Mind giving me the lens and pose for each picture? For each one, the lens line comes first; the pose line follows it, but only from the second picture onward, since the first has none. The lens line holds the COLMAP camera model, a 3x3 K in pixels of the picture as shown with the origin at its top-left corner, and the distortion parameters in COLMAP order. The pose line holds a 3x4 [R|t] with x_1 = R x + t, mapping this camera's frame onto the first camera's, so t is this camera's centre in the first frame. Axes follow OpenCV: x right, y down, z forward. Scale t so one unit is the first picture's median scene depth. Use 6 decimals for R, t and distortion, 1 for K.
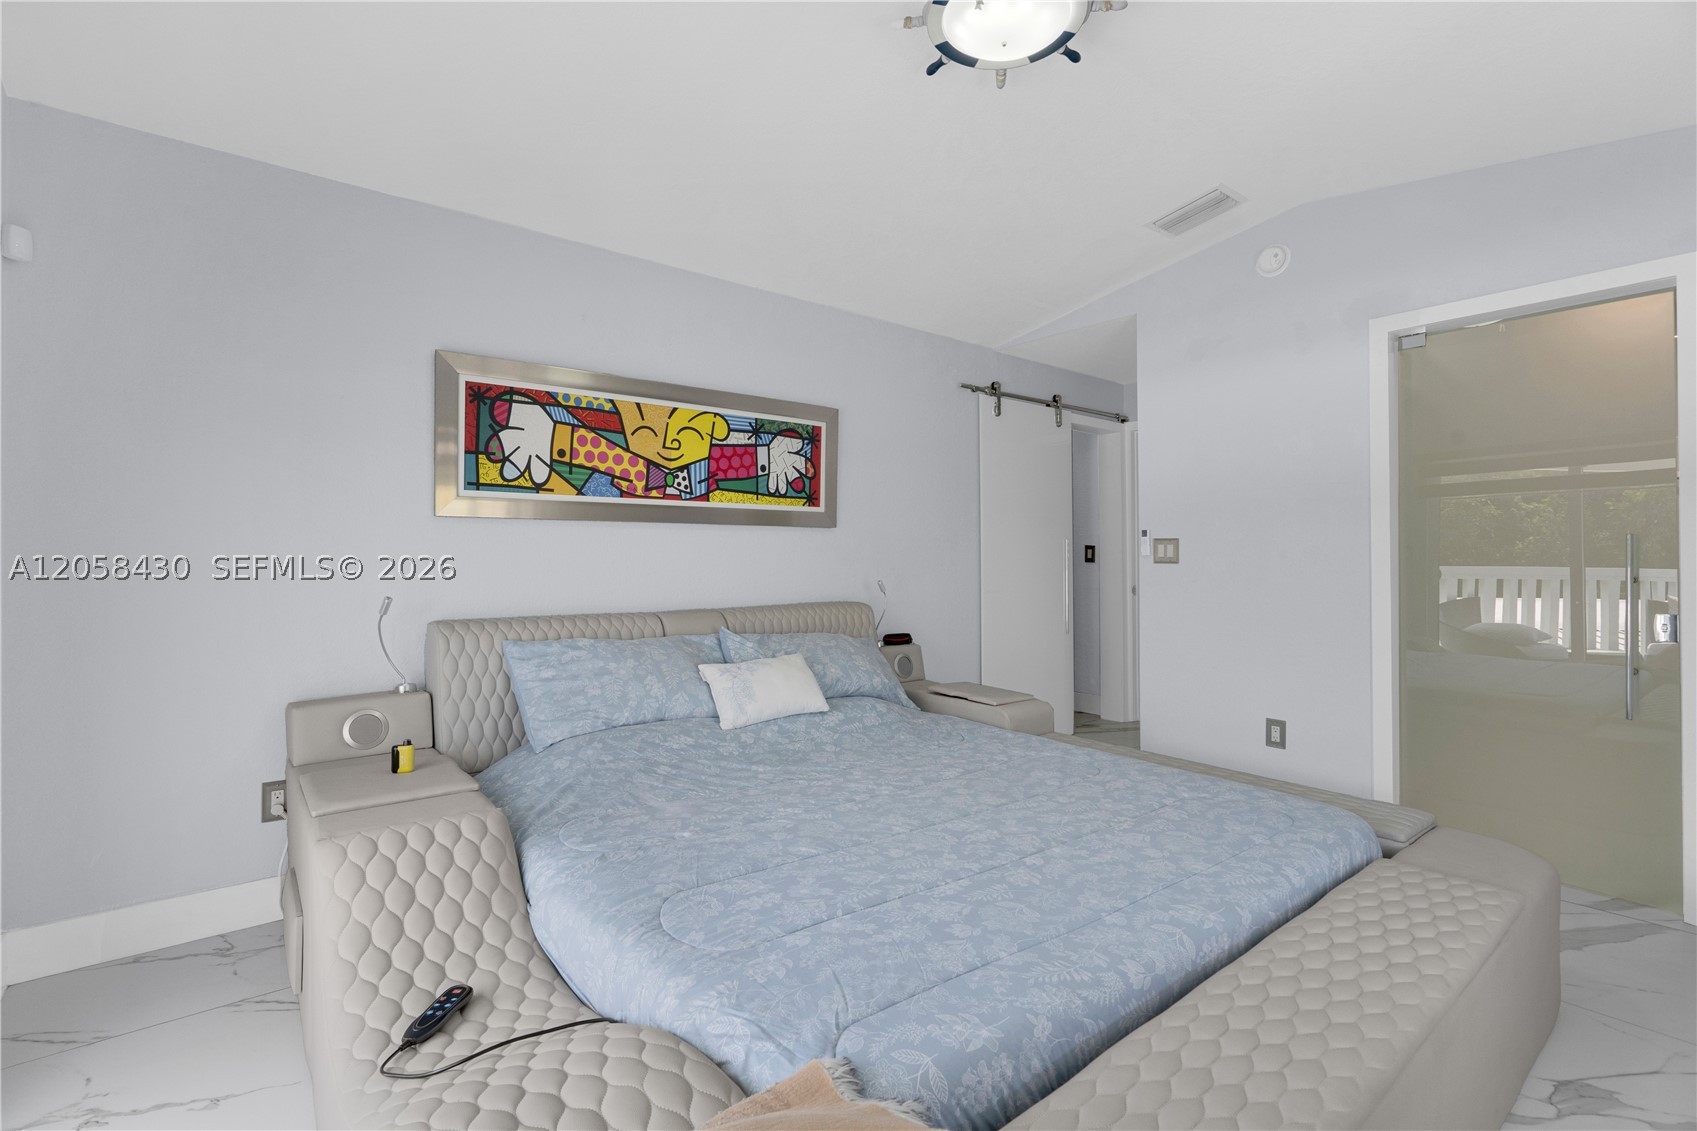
lens RADIAL K [[776.2, 0, 835.6], [0, 776.2, 550.6], [0, 0, 1]] dist [-0.007663, 0.002598]
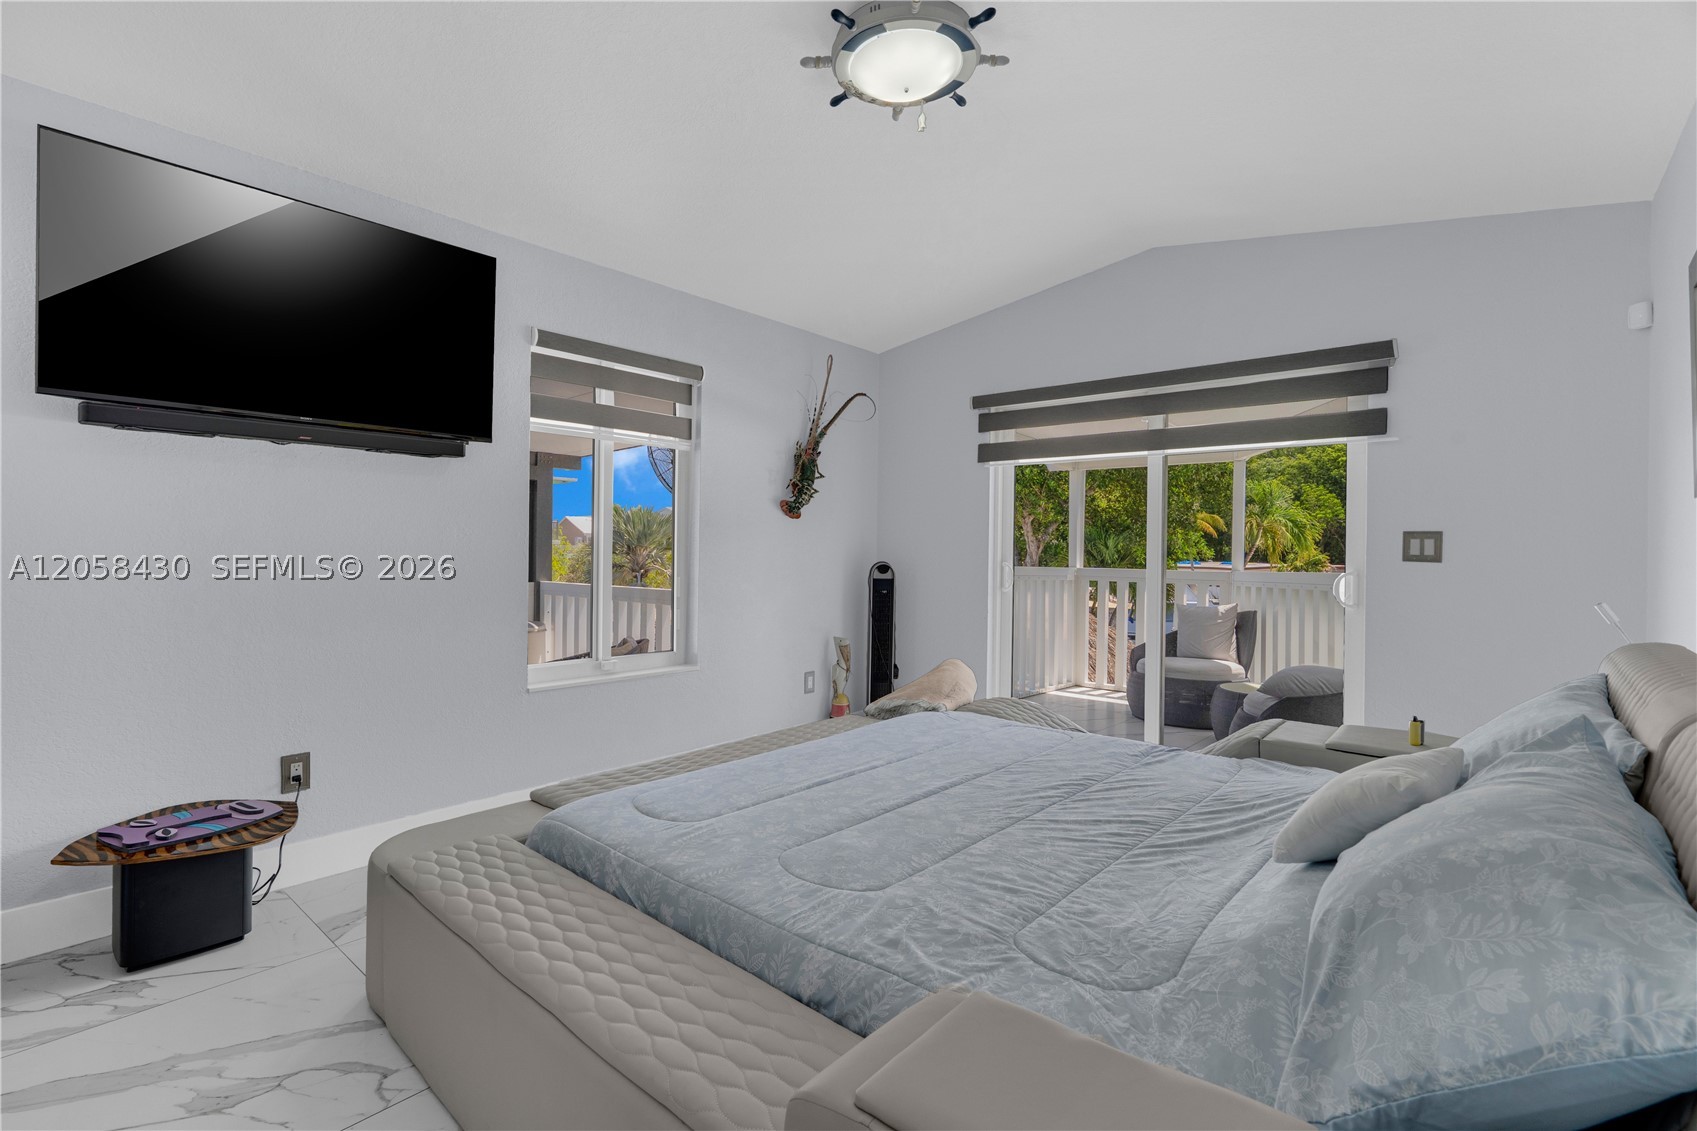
lens RADIAL K [[776.2, 0, 835.6], [0, 776.2, 550.6], [0, 0, 1]] dist [-0.007663, 0.002598]
pose [[-0.983406, -0.008767, -0.181205, 0.331830], [-0.006813, 0.999912, -0.011408, 0.013915], [0.181289, -0.009985, -0.983379, 1.337895]]
